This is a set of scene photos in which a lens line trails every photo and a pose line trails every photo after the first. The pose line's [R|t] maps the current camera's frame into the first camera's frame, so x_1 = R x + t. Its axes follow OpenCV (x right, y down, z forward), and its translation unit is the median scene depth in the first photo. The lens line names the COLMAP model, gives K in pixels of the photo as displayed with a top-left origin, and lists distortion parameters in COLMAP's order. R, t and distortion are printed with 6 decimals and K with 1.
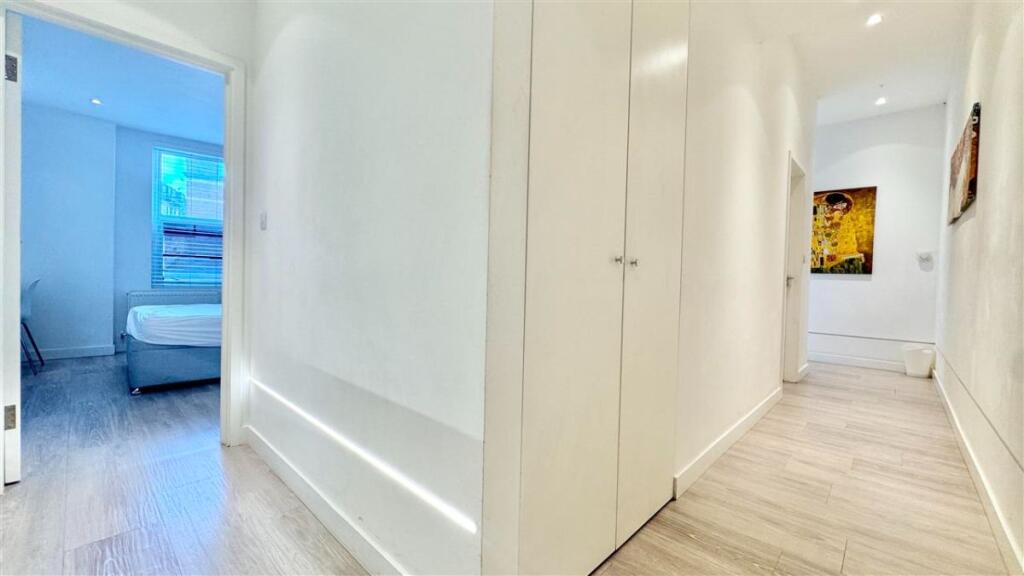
lens RADIAL K [[403.4, 0, 517.8], [0, 403.4, 283.2], [0, 0, 1]] dist [0.001205, 0.000635]
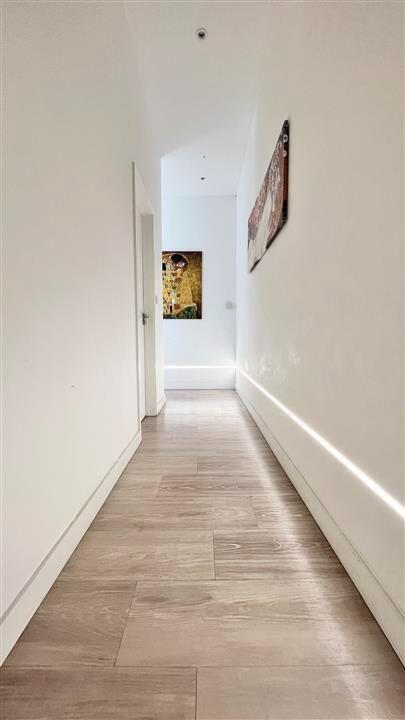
lens RADIAL K [[288.3, 0, 203.0], [0, 288.3, 359.5], [0, 0, 1]] dist [0.000715, 0.000047]
pose [[0.733134, -0.081166, 0.675224, 0.278513], [0.036634, 0.996124, 0.079964, 0.041662], [-0.679097, -0.033887, 0.733266, 0.361140]]
